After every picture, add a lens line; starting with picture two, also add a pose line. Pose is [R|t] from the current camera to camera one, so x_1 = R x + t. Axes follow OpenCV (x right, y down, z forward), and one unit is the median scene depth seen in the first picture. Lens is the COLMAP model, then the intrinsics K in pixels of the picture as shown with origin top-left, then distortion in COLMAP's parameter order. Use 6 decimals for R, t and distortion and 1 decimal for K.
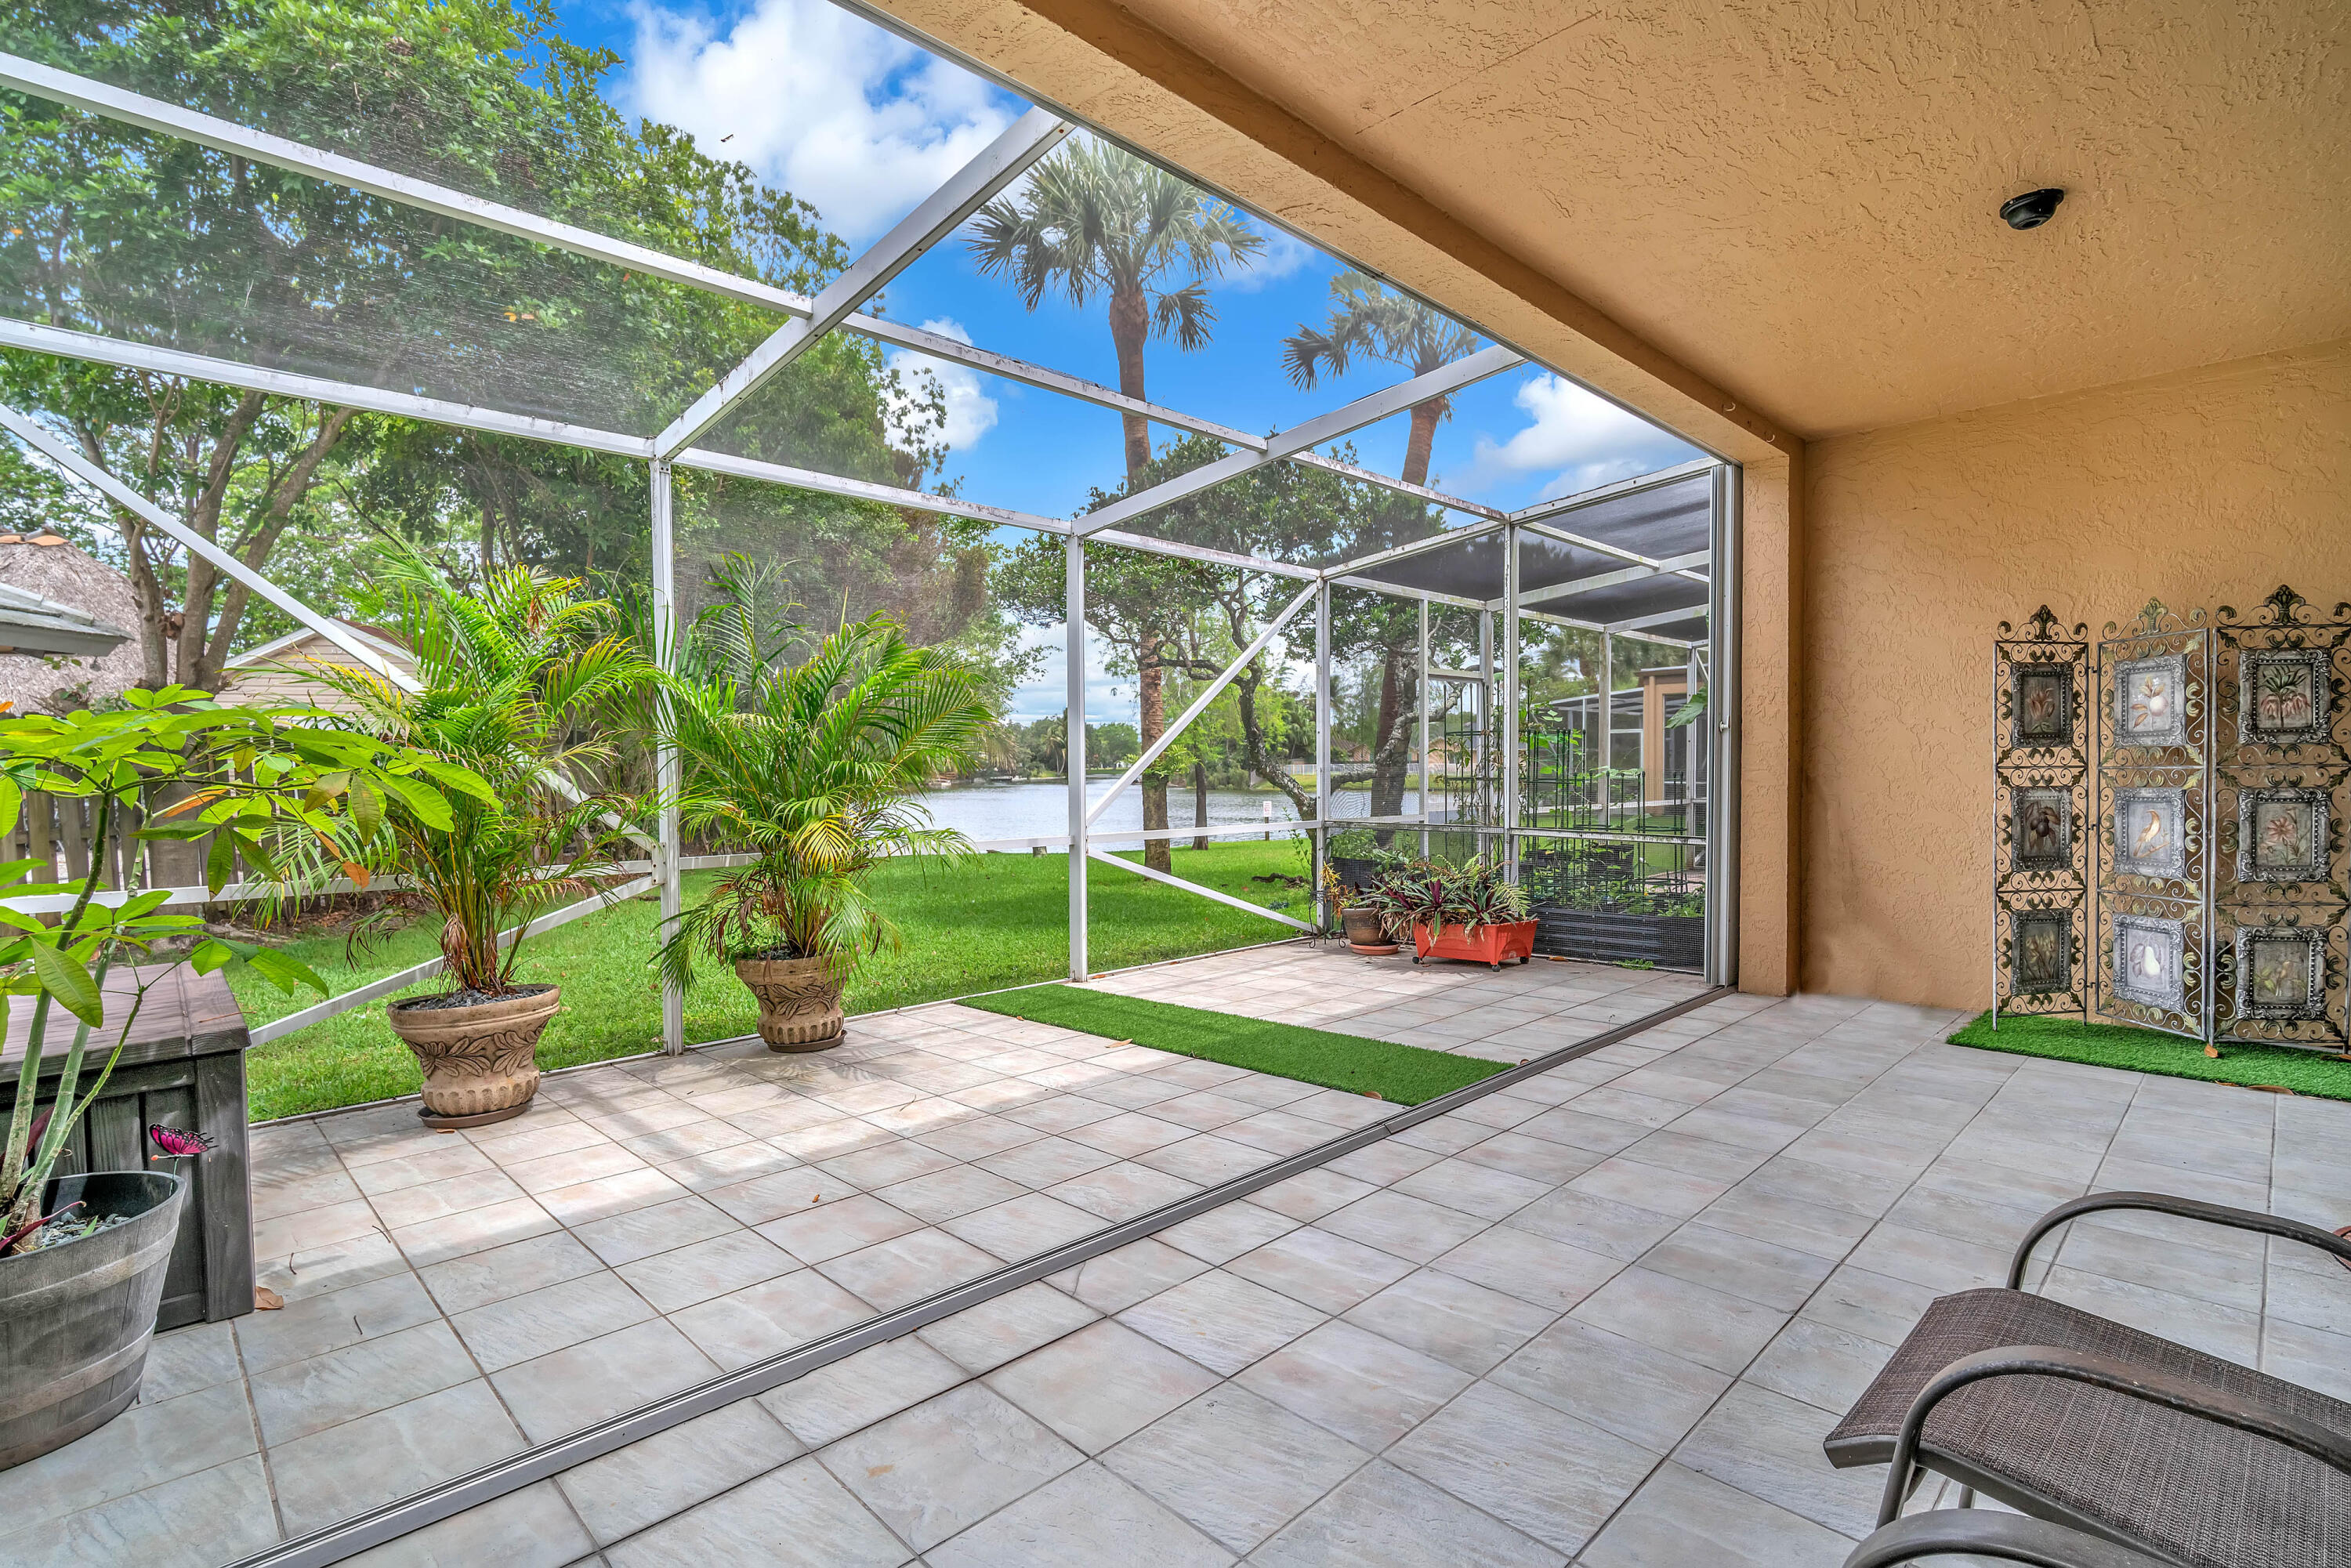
lens RADIAL K [[1112.0, 0, 1175.7], [0, 1112.0, 785.0], [0, 0, 1]] dist [-0.000124, 0.000320]
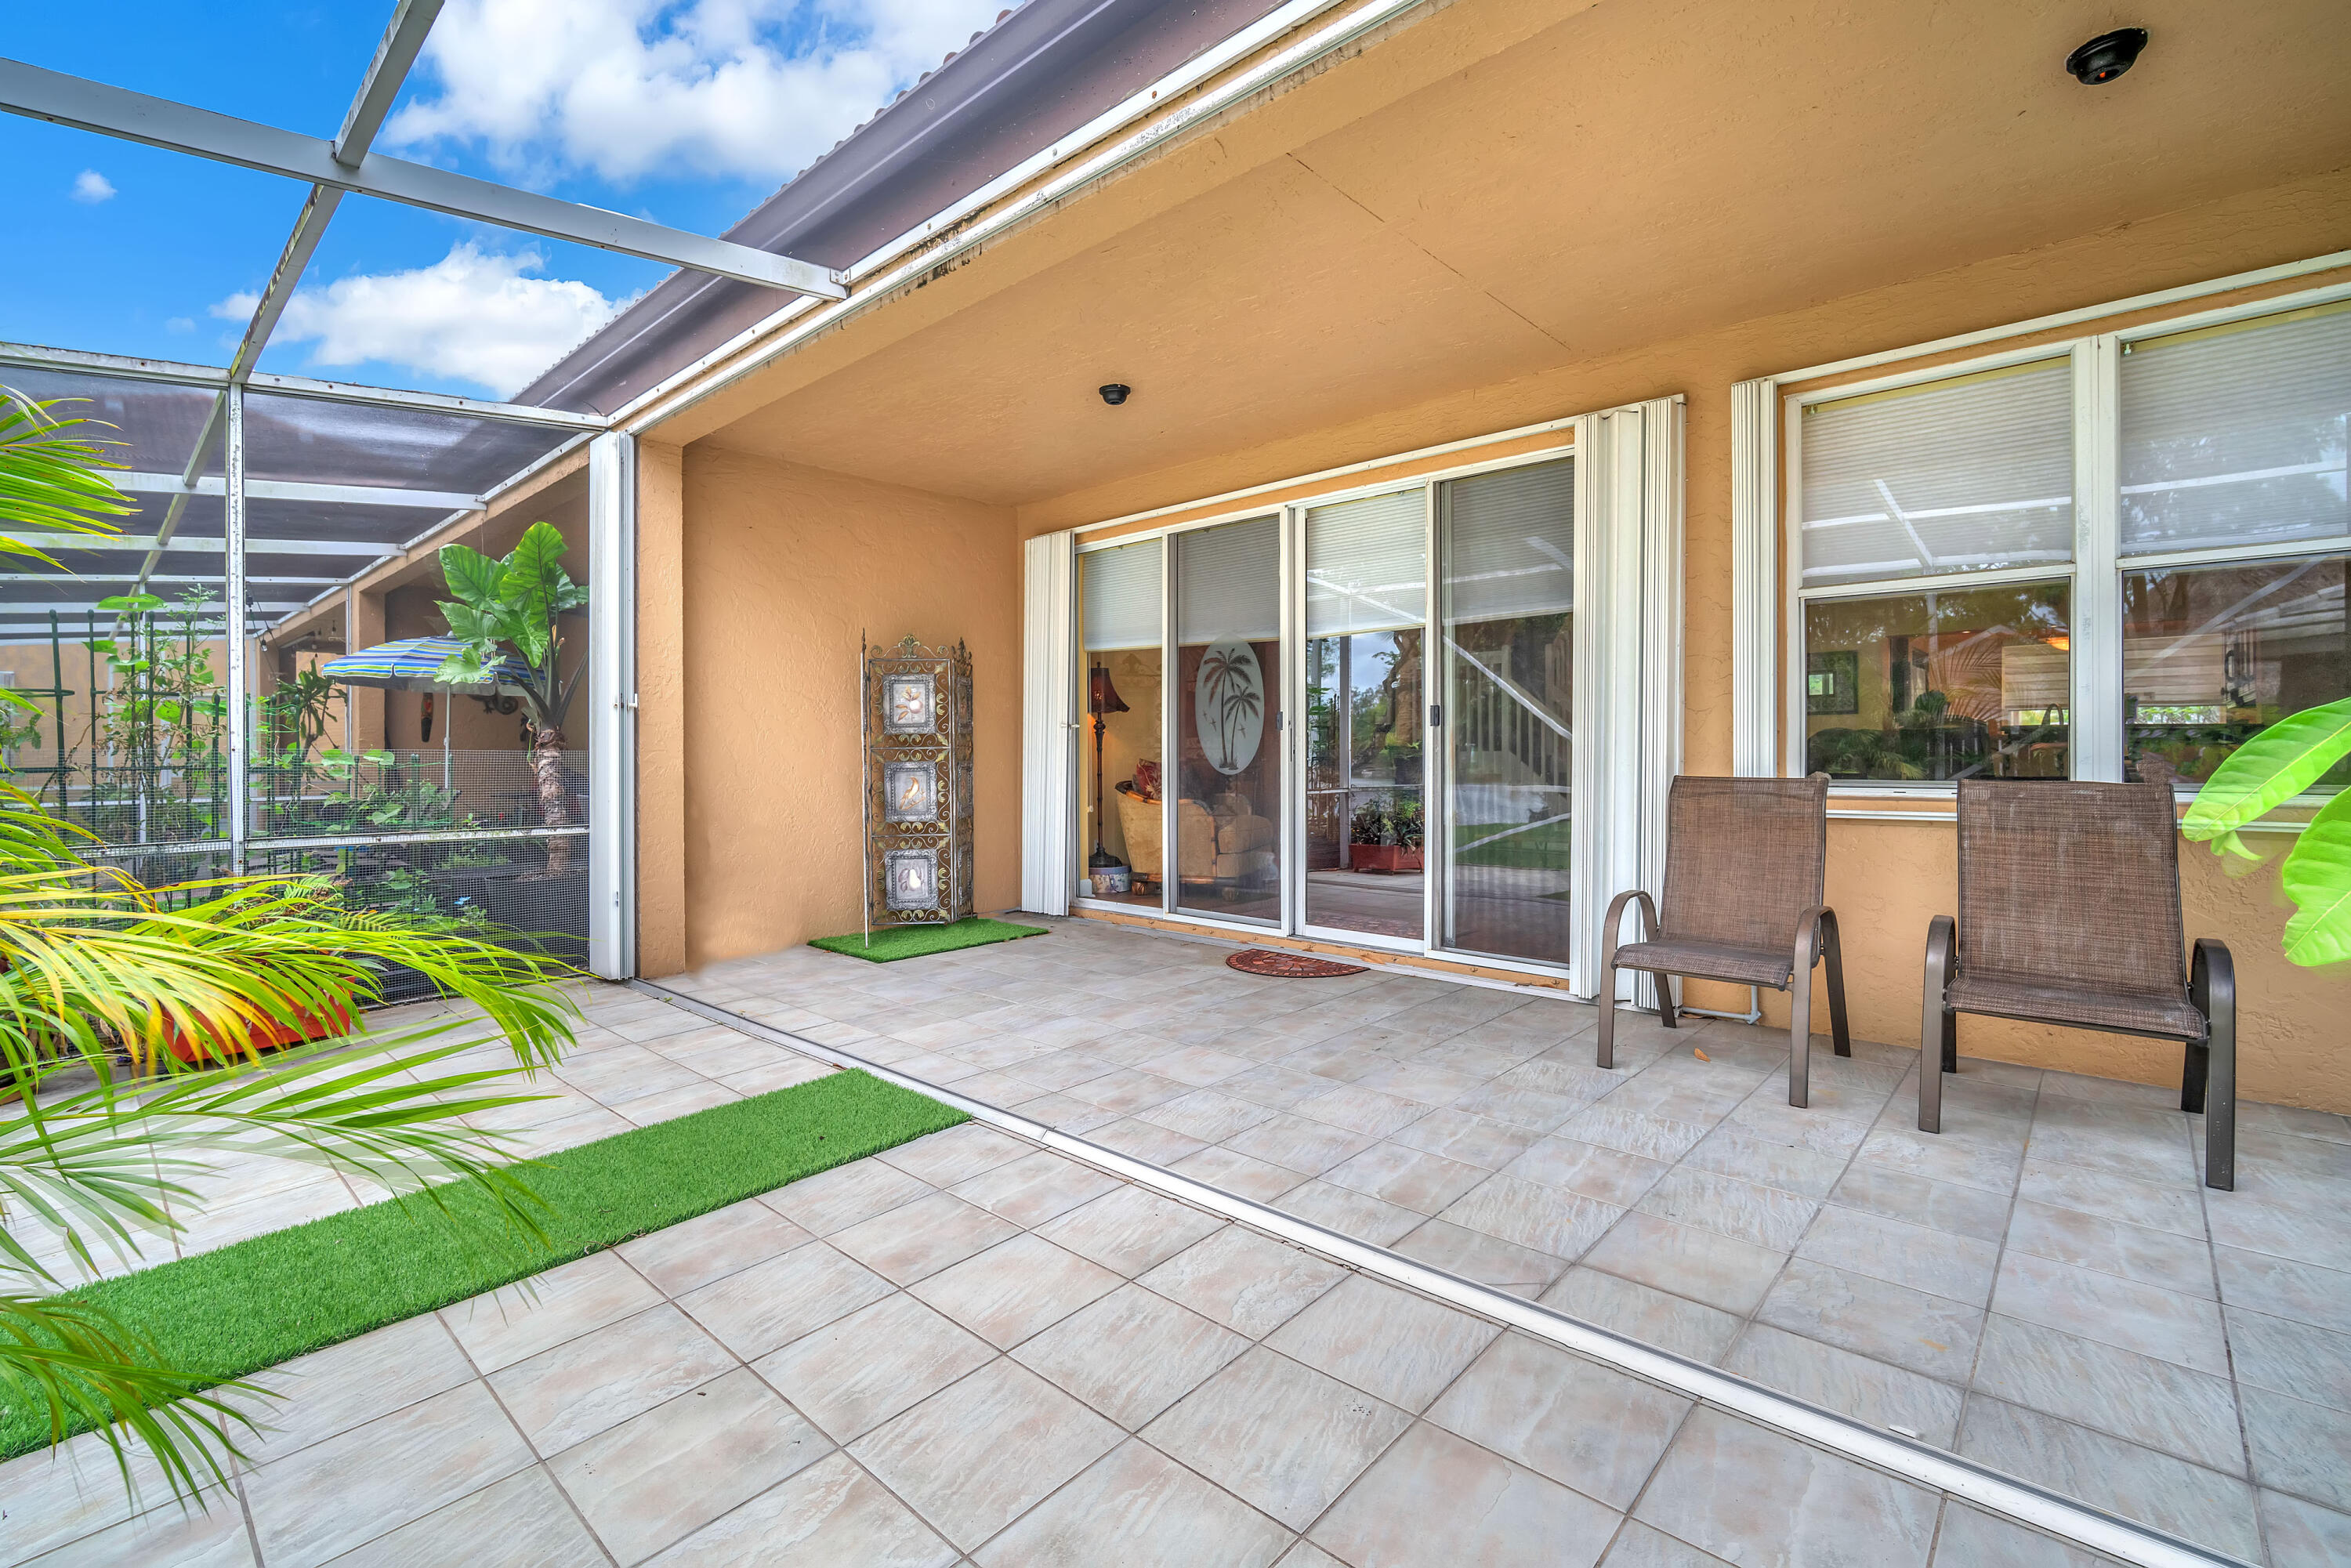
lens RADIAL K [[1023.5, 0, 1176.7], [0, 1023.5, 762.8], [0, 0, 1]] dist [-0.000871, 0.000048]
pose [[-0.051846, -0.003733, 0.998648, -0.536668], [0.022823, 0.999727, 0.004922, 0.005580], [-0.998394, 0.023047, -0.051747, 0.774745]]
